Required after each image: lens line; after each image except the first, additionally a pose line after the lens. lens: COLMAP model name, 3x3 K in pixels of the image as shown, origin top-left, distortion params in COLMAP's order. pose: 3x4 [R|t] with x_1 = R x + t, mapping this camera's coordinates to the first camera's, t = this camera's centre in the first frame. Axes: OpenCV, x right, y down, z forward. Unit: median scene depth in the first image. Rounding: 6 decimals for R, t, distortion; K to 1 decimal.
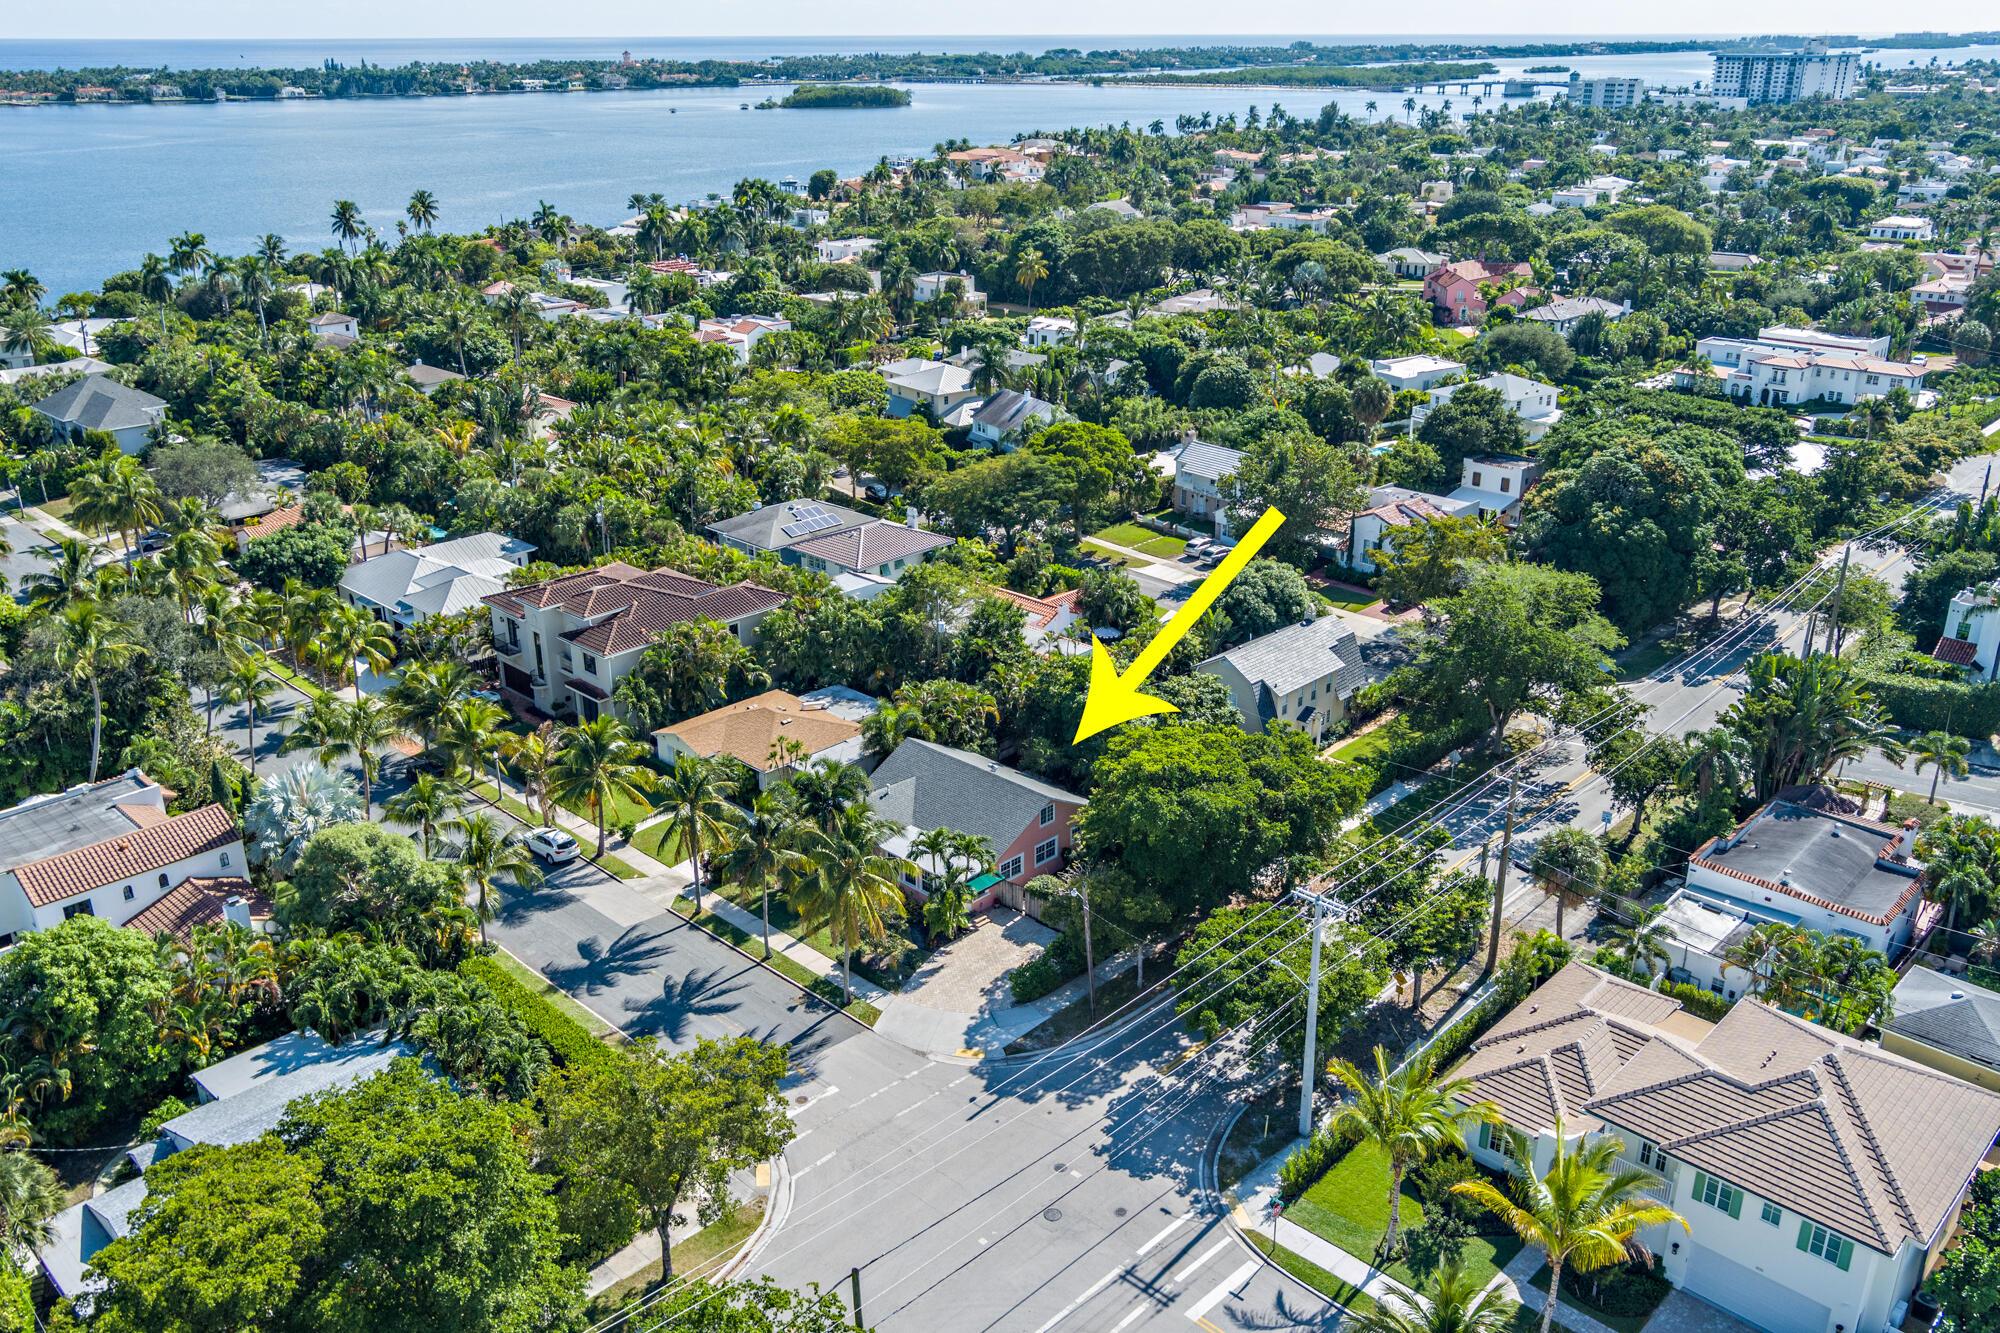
lens RADIAL K [[1587.4, 0, 998.1], [0, 1587.4, 680.7], [0, 0, 1]] dist [-0.028107, 0.039142]
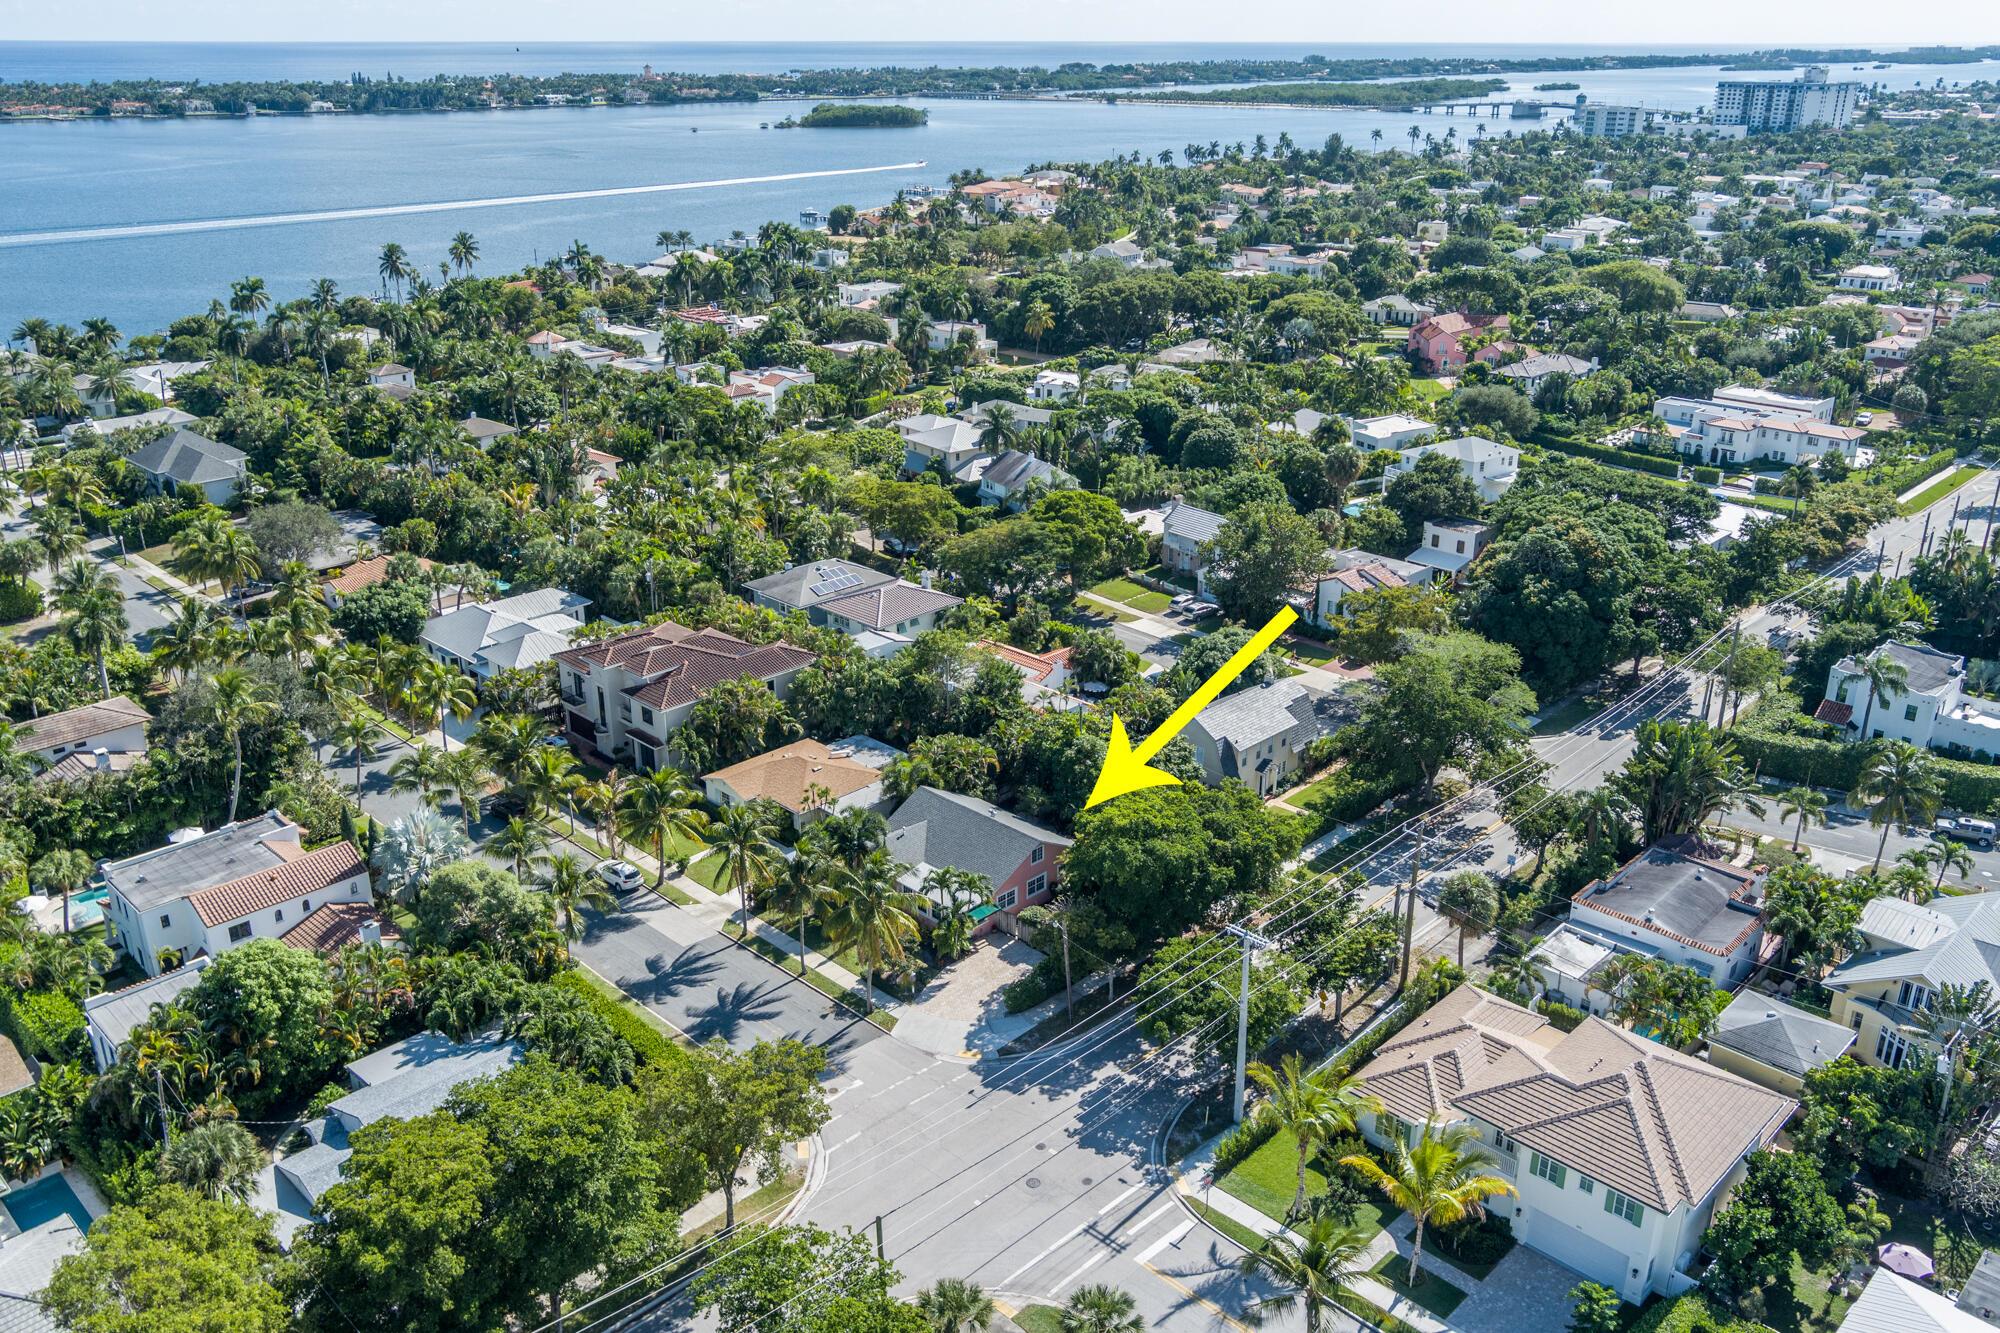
lens RADIAL K [[1587.4, 0, 998.0], [0, 1587.4, 674.2], [0, 0, 1]] dist [-0.028107, 0.039142]
pose [[0.999942, 0.007847, -0.007434, 0.006609], [-0.007894, 0.999949, -0.006263, -0.031266], [0.007385, 0.006321, 0.999953, -0.138249]]
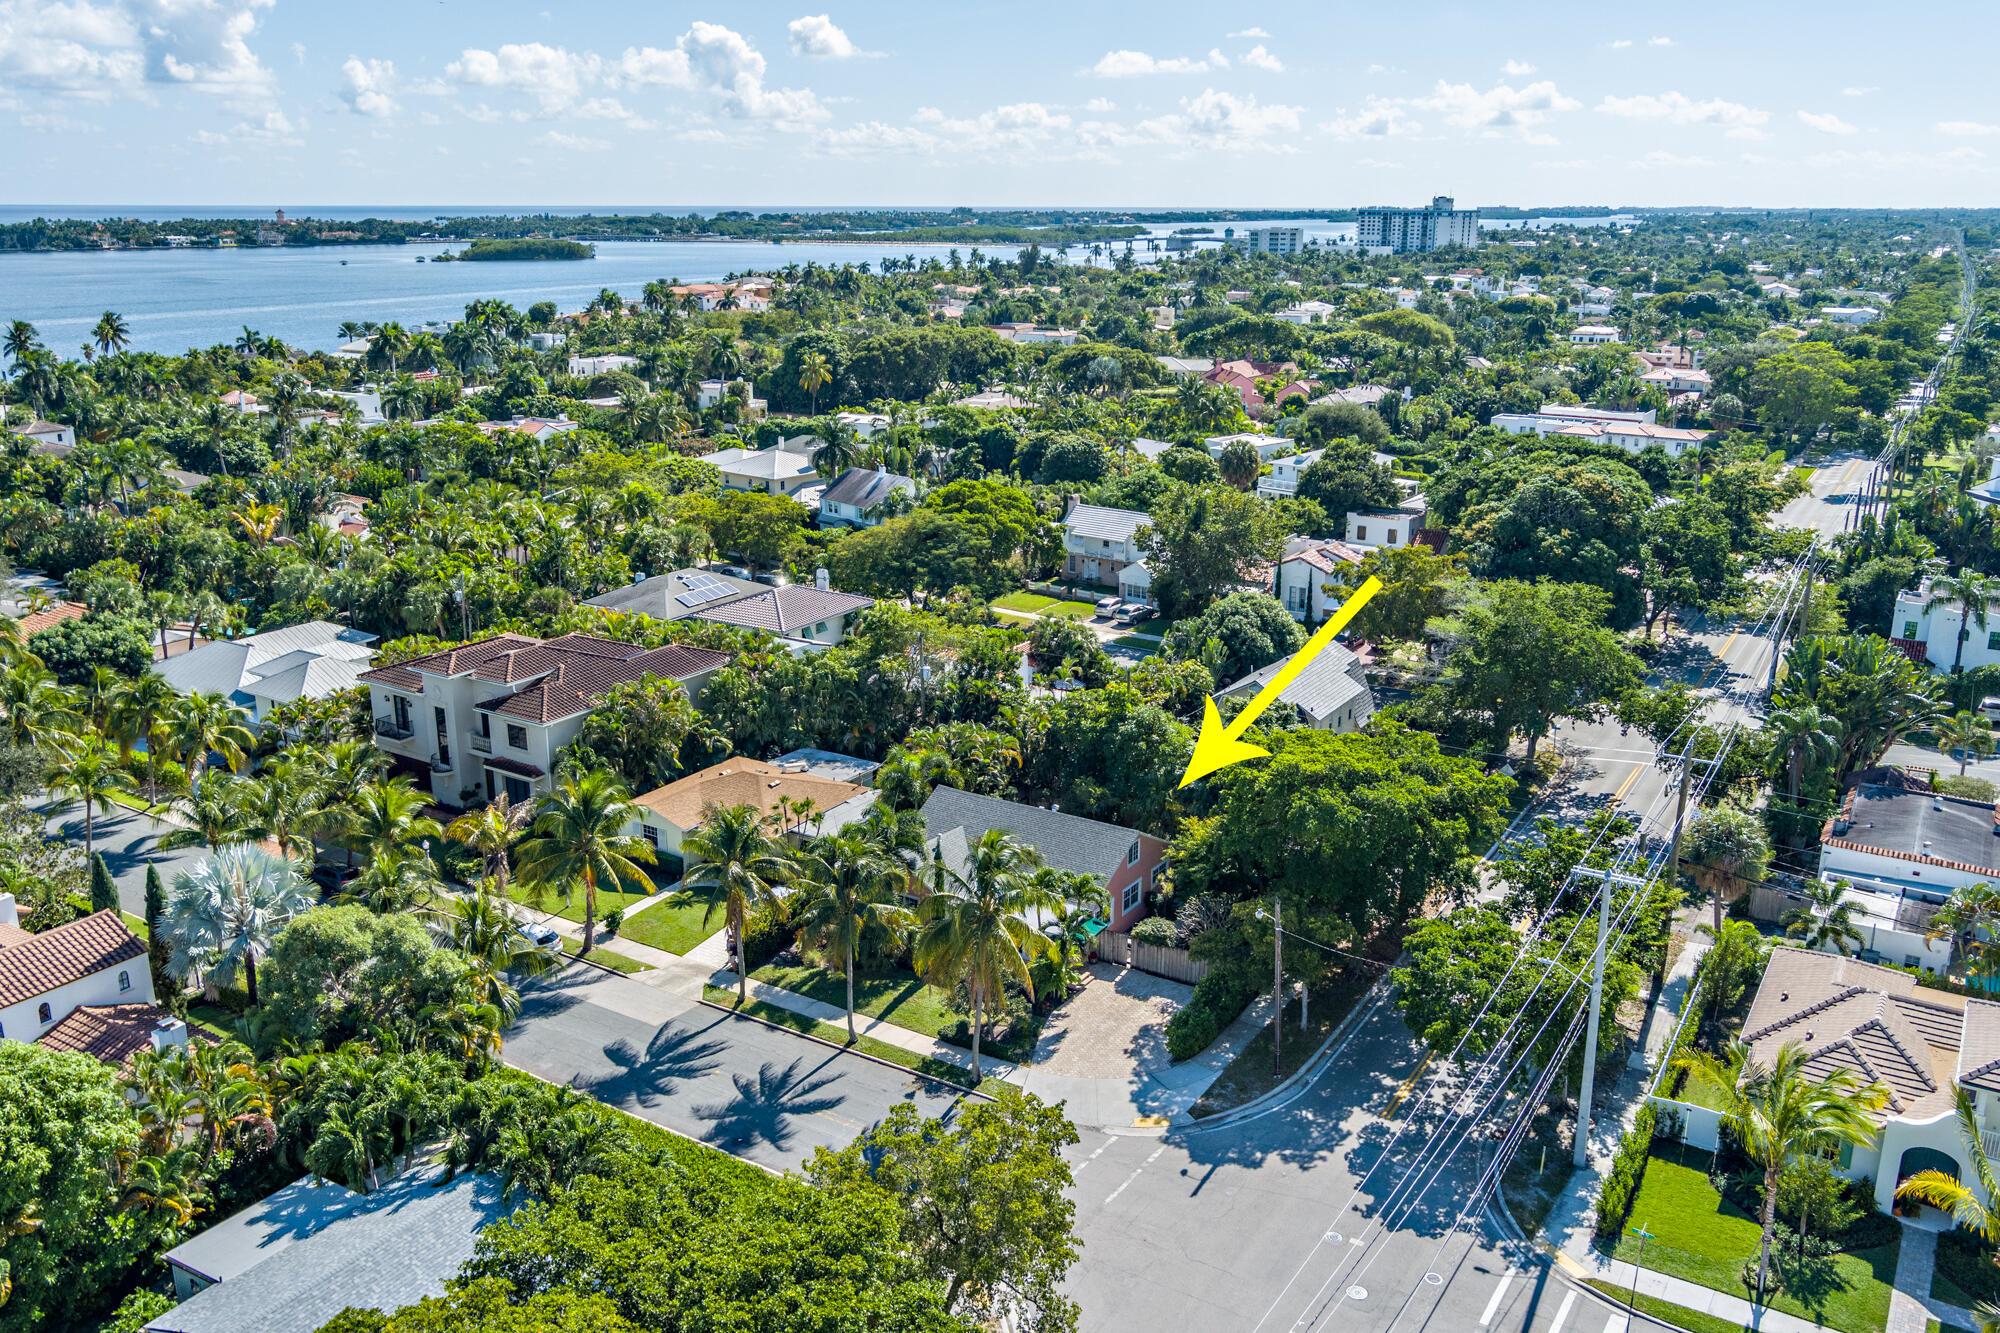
lens RADIAL K [[1587.4, 0, 993.4], [0, 1587.4, 678.1], [0, 0, 1]] dist [-0.028107, 0.039142]
pose [[0.979470, -0.051723, 0.194840, -0.150054], [0.070700, 0.993270, -0.091737, 0.046195], [-0.188784, 0.103629, 0.976536, 0.114437]]
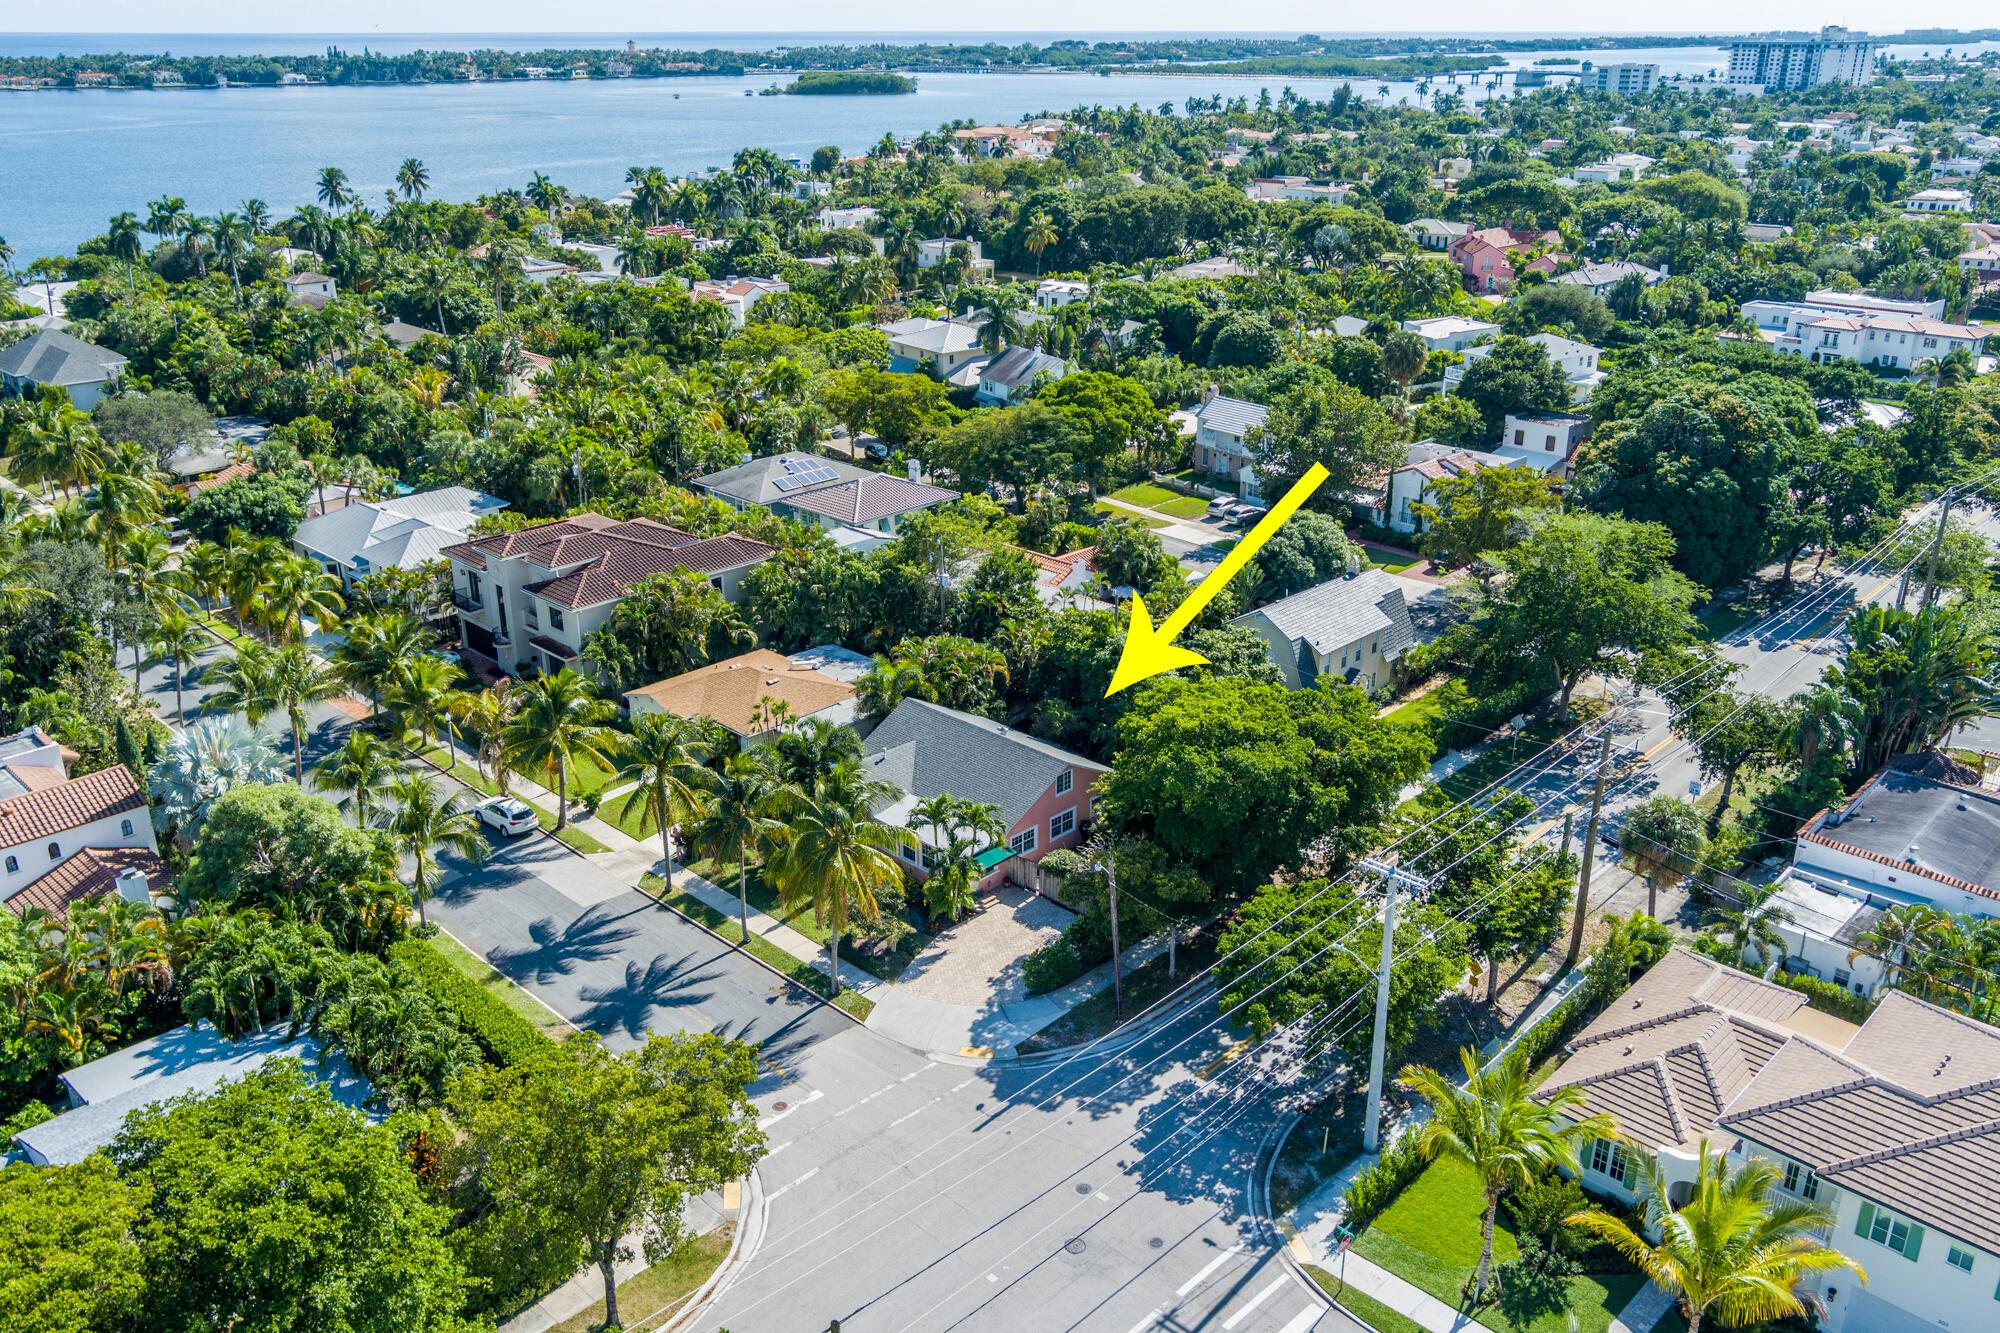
lens RADIAL K [[1587.4, 0, 998.1], [0, 1587.4, 673.9], [0, 0, 1]] dist [-0.028107, 0.039142]
pose [[0.999990, 0.003651, -0.002552, -0.002777], [-0.003656, 0.999991, -0.001930, 0.018746], [0.002545, 0.001939, 0.999995, 0.083890]]
